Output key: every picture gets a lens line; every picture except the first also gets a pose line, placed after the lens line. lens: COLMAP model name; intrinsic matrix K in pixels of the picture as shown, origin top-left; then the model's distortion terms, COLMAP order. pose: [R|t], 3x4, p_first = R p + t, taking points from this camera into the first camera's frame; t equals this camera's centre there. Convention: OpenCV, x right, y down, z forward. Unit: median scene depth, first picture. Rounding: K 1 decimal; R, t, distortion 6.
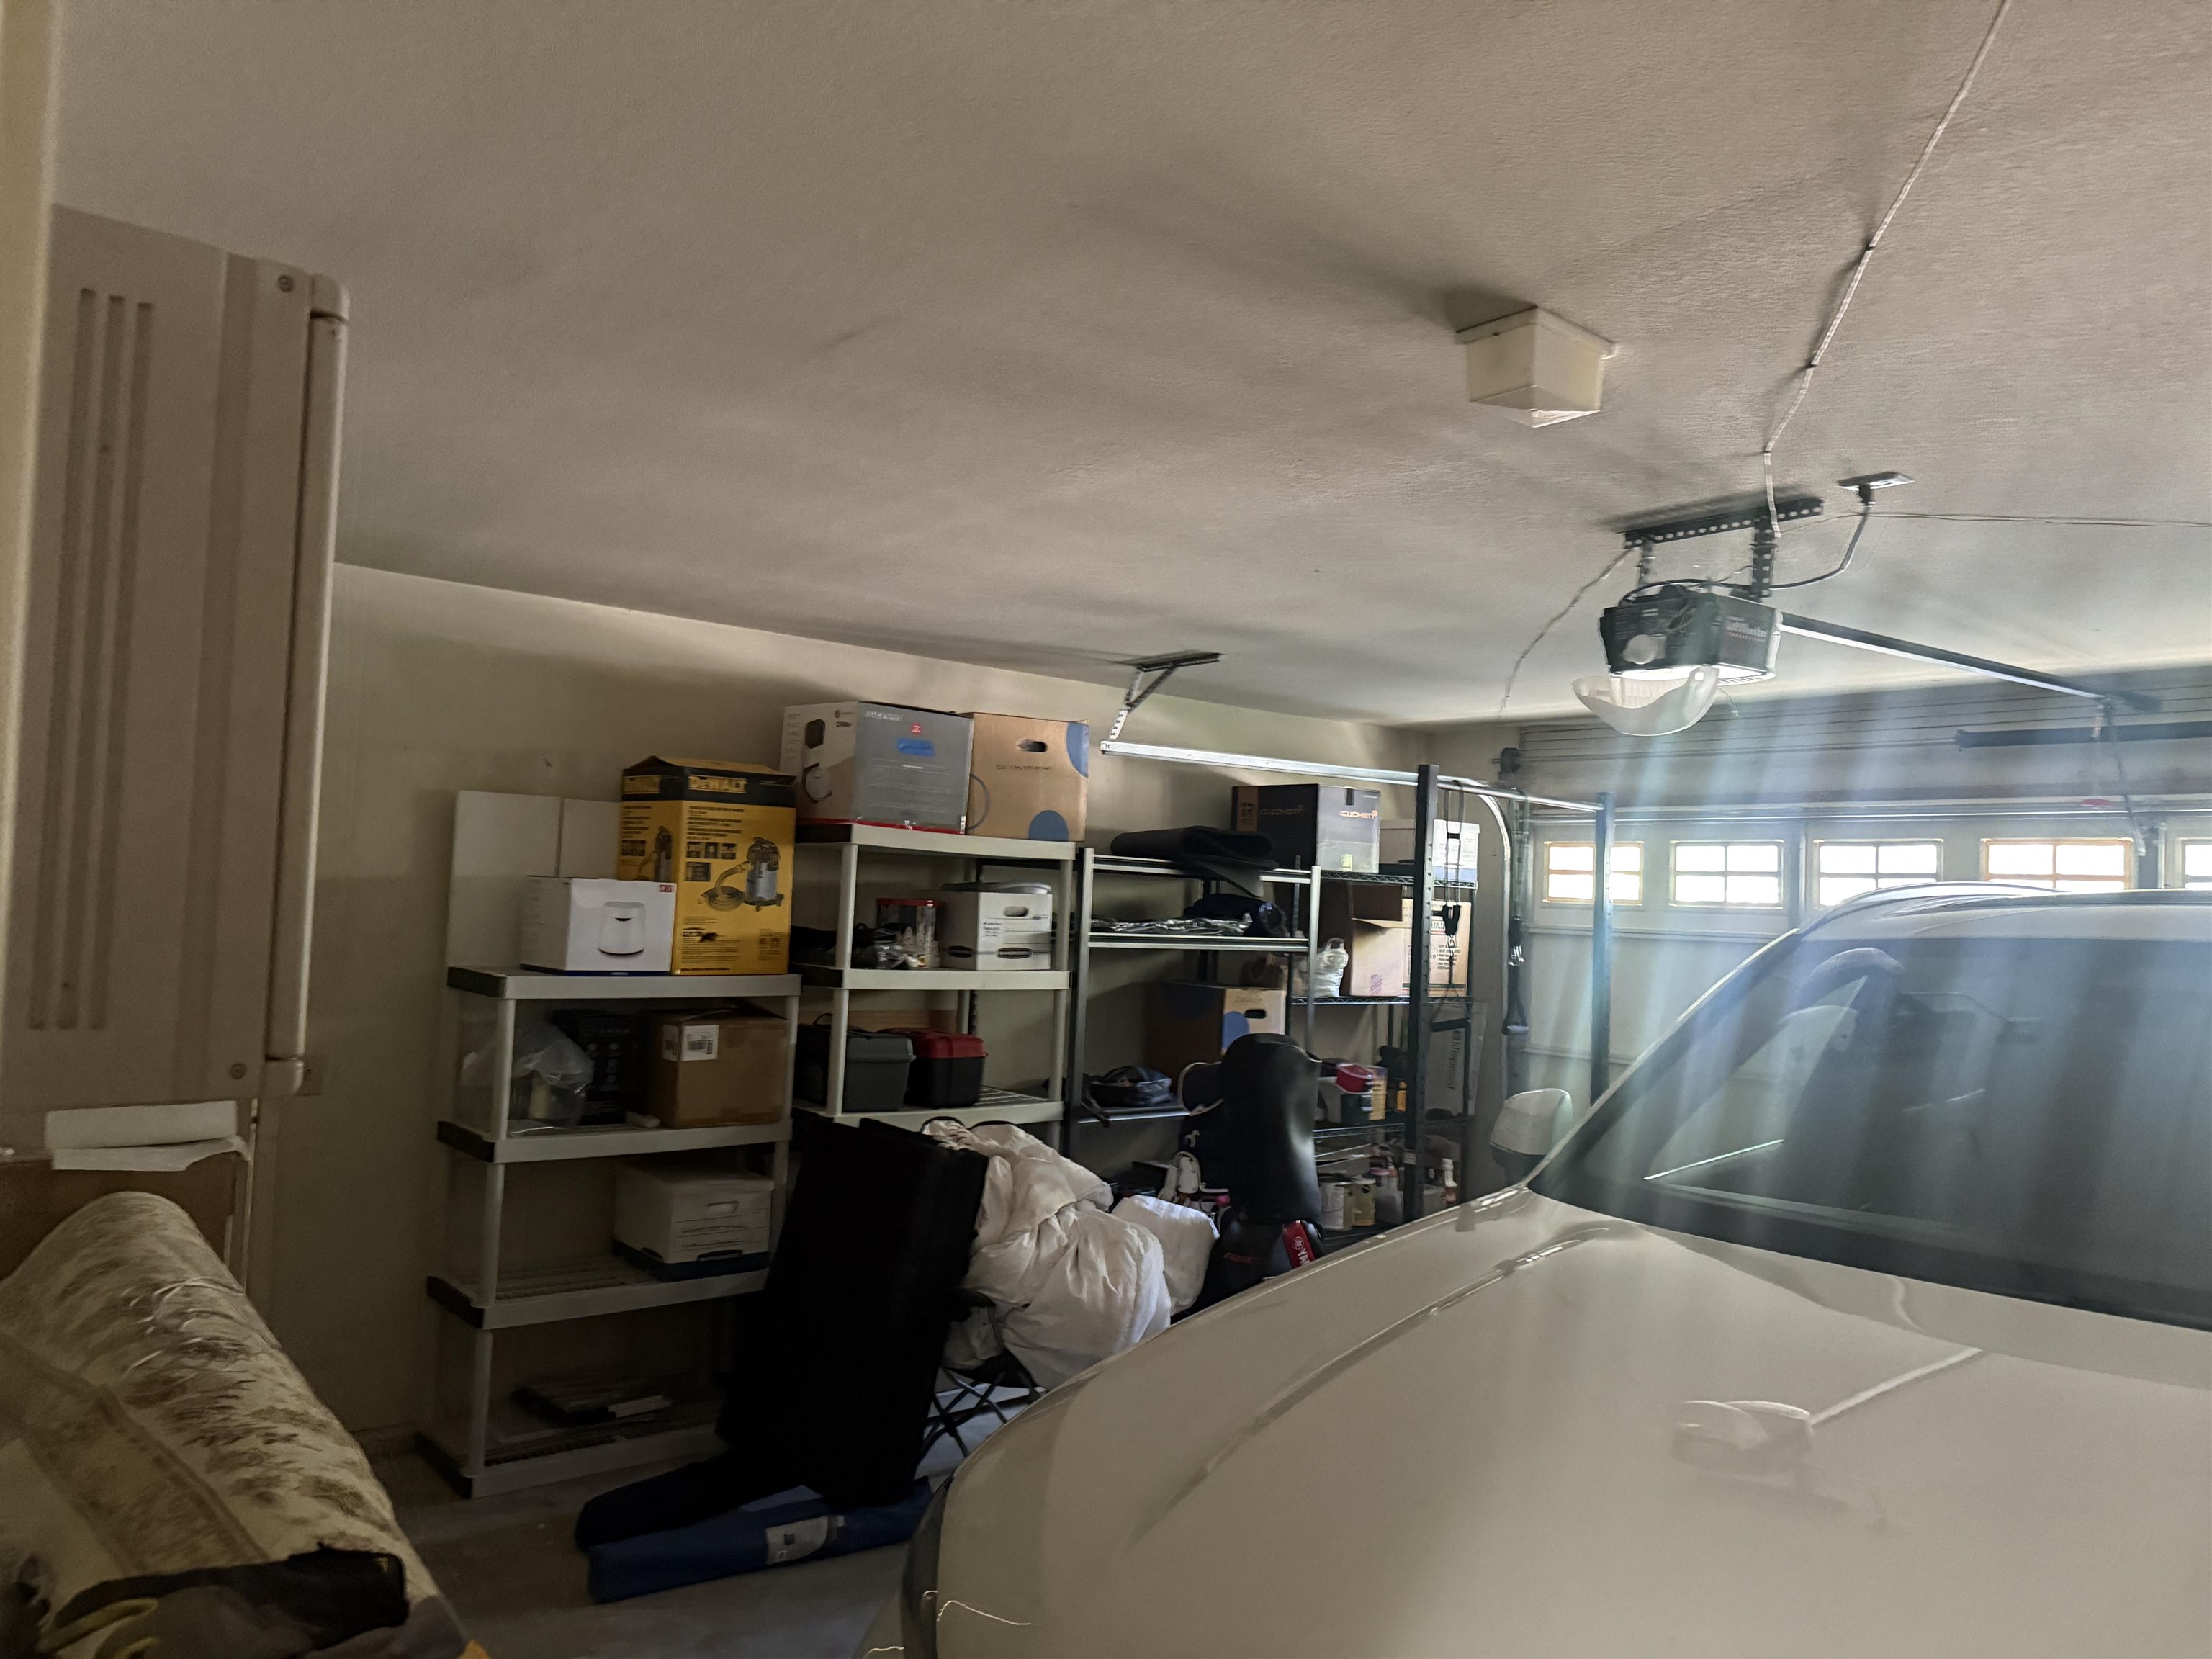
lens RADIAL K [[1559.4, 0, 1104.8], [0, 1559.4, 838.9], [0, 0, 1]] dist [0.179320, -0.357215]
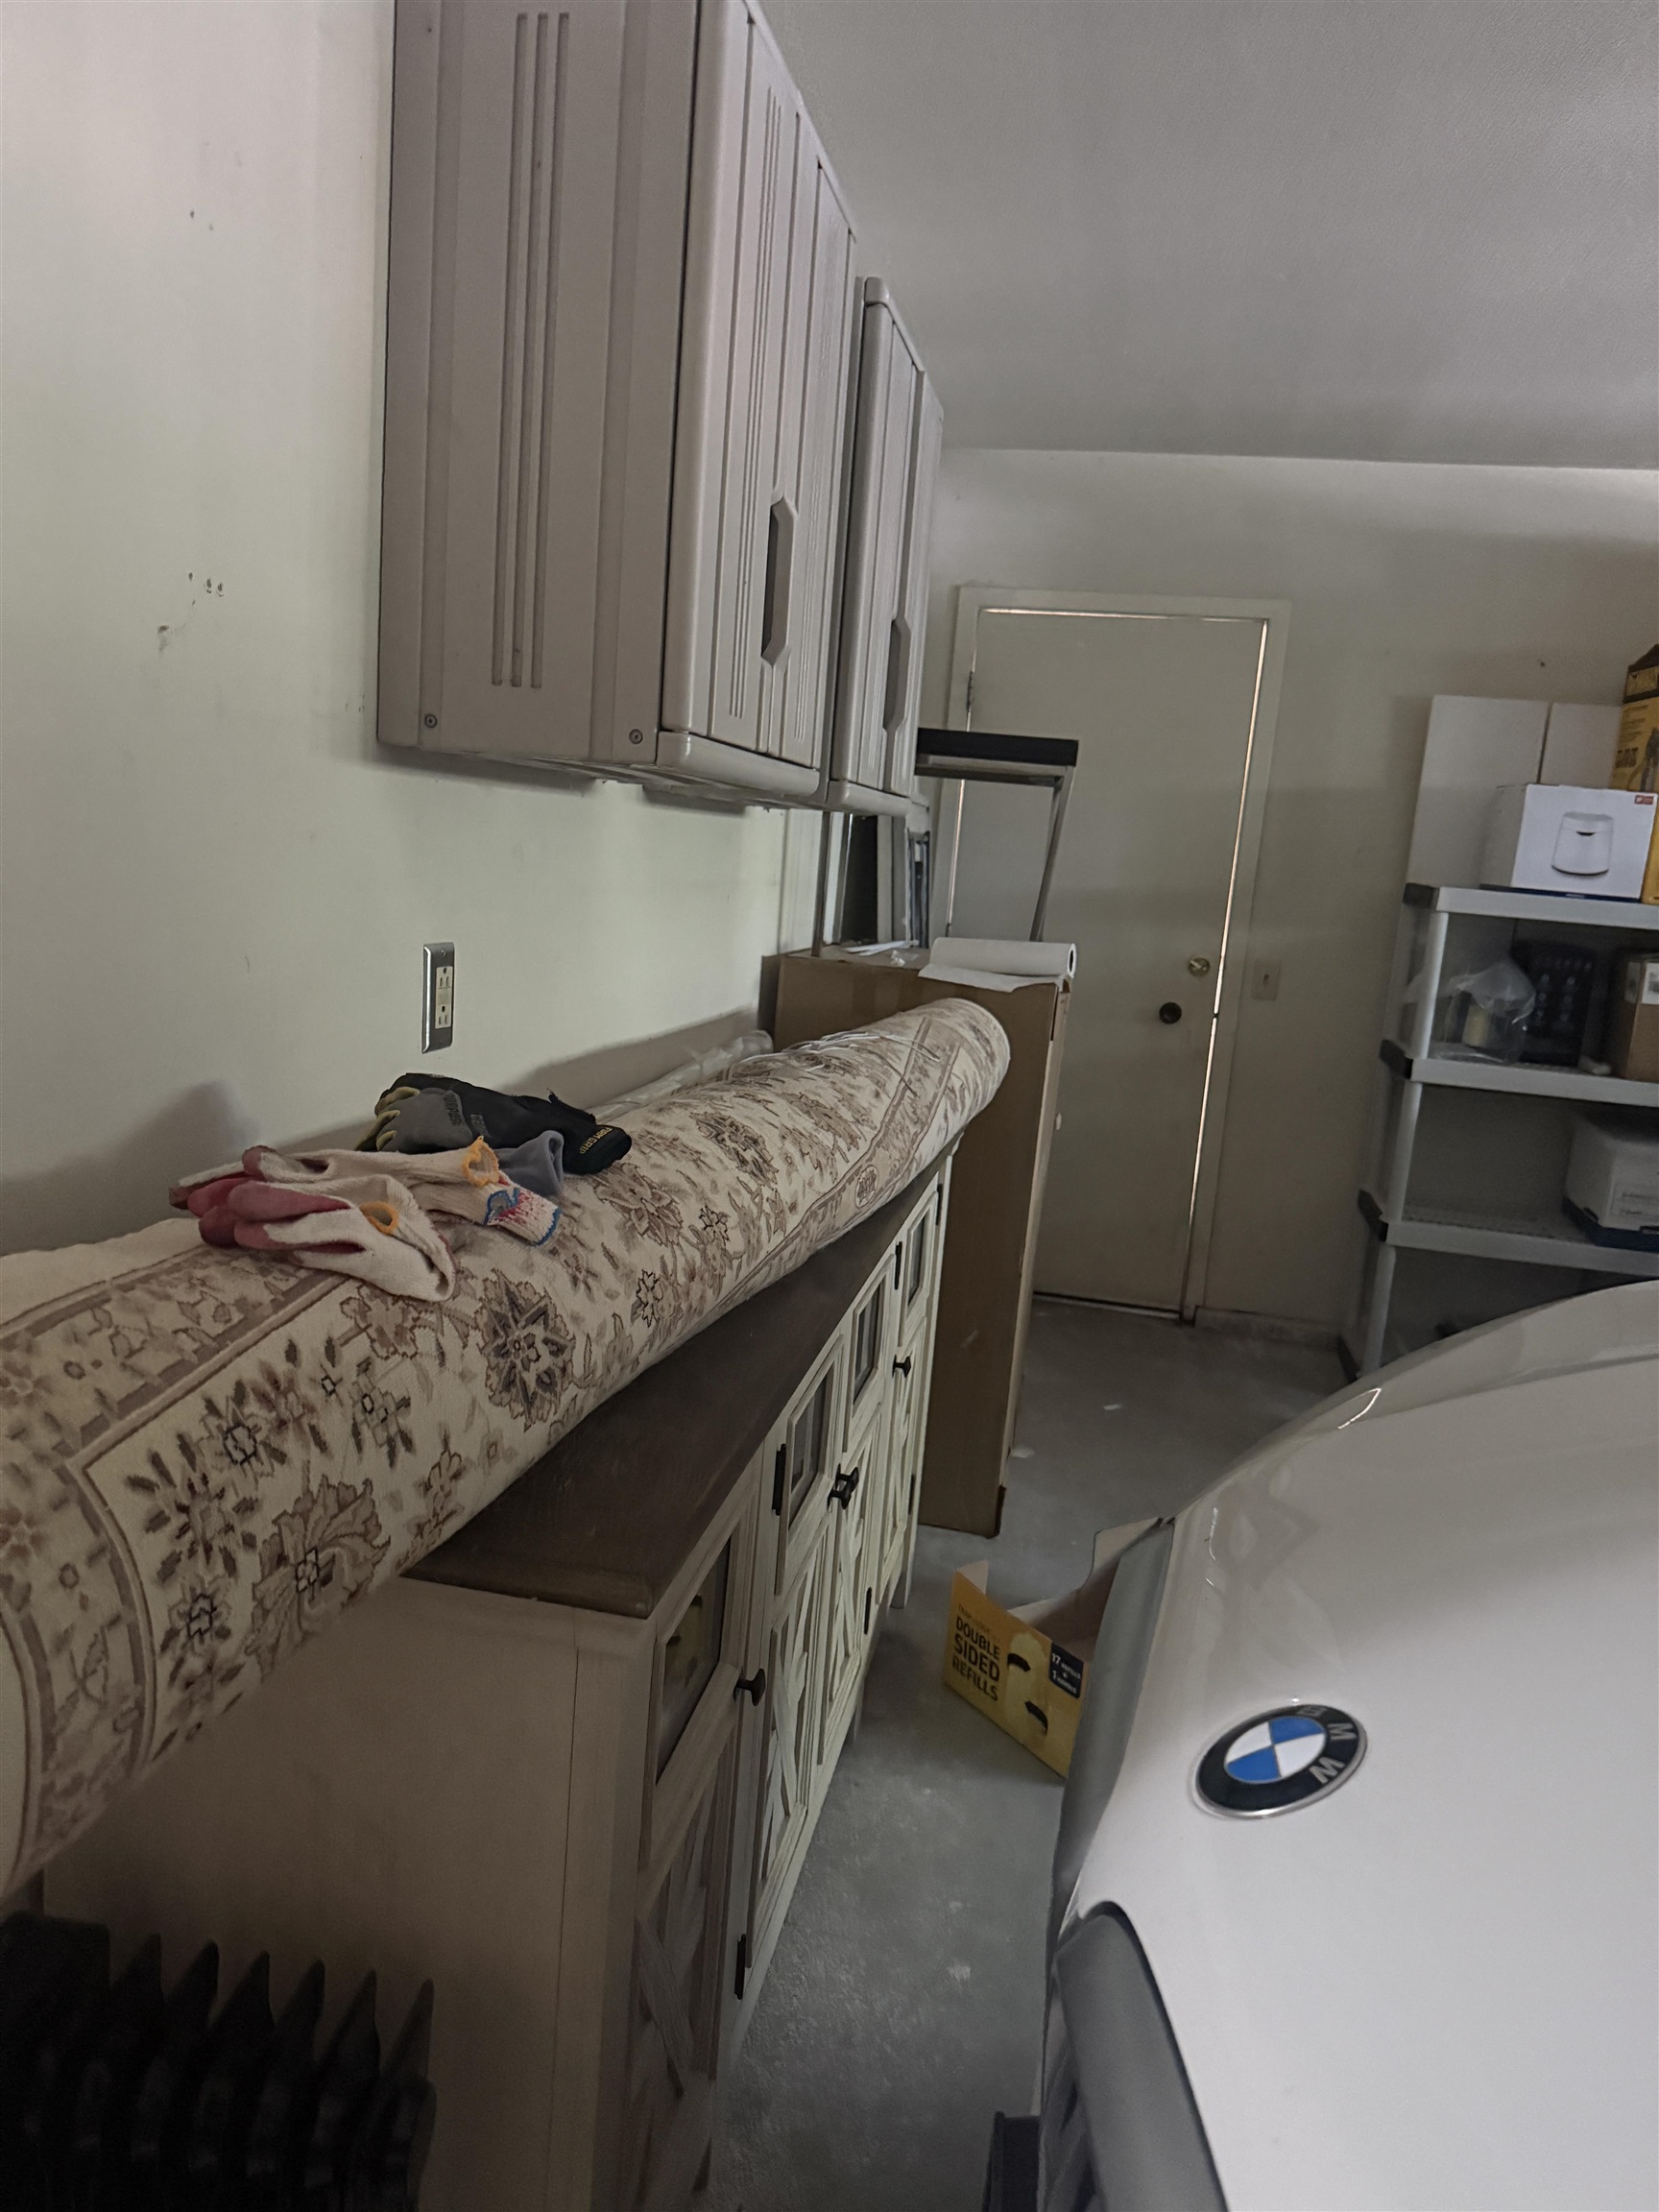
lens RADIAL K [[1562.6, 0, 841.1], [0, 1562.6, 1104.3], [0, 0, 1]] dist [0.153879, -0.267937]
pose [[0.633237, 0.143921, -0.760459, 0.128353], [-0.025002, 0.985849, 0.165758, 0.062202], [0.773554, -0.085951, 0.627875, 0.111397]]
